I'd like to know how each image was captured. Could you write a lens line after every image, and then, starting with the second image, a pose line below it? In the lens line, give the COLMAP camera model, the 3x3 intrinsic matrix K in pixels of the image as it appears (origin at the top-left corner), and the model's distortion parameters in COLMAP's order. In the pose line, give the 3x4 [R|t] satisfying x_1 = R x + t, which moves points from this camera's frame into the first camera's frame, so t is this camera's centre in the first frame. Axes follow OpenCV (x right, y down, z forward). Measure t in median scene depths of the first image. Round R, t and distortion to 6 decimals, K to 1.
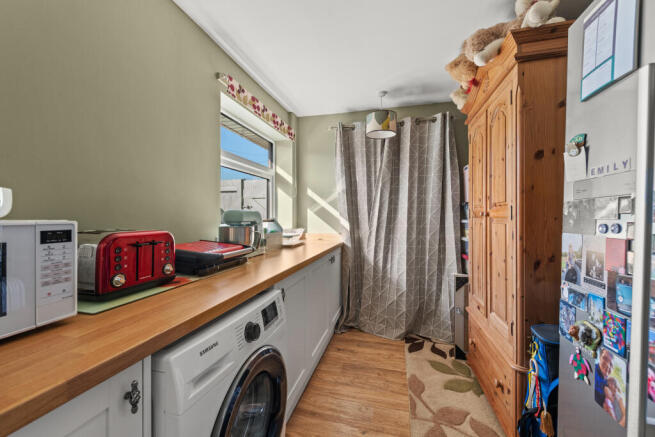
lens RADIAL K [[259.8, 0, 326.4], [0, 259.8, 220.4], [0, 0, 1]] dist [-0.001083, -0.000269]
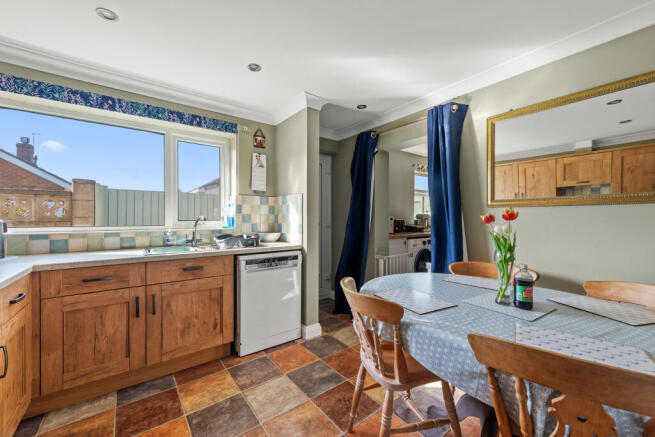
lens RADIAL K [[259.8, 0, 326.4], [0, 259.8, 220.4], [0, 0, 1]] dist [-0.001083, -0.000269]
pose [[0.783585, 0.006972, -0.621245, 0.378137], [-0.012190, 0.999917, -0.004154, 0.032647], [0.621164, 0.010828, 0.783605, -1.146644]]
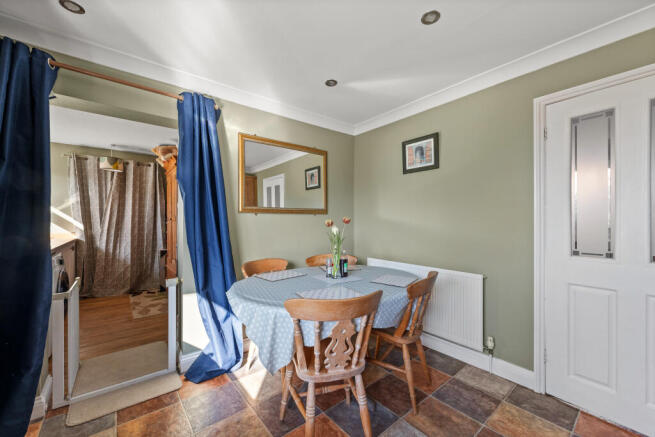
lens RADIAL K [[259.8, 0, 326.4], [0, 259.8, 220.4], [0, 0, 1]] dist [-0.001083, -0.000269]
pose [[0.600005, 0.002398, 0.799992, -0.265402], [0.014944, 0.999787, -0.014204, 0.027446], [-0.799856, 0.020477, 0.599842, -0.984812]]
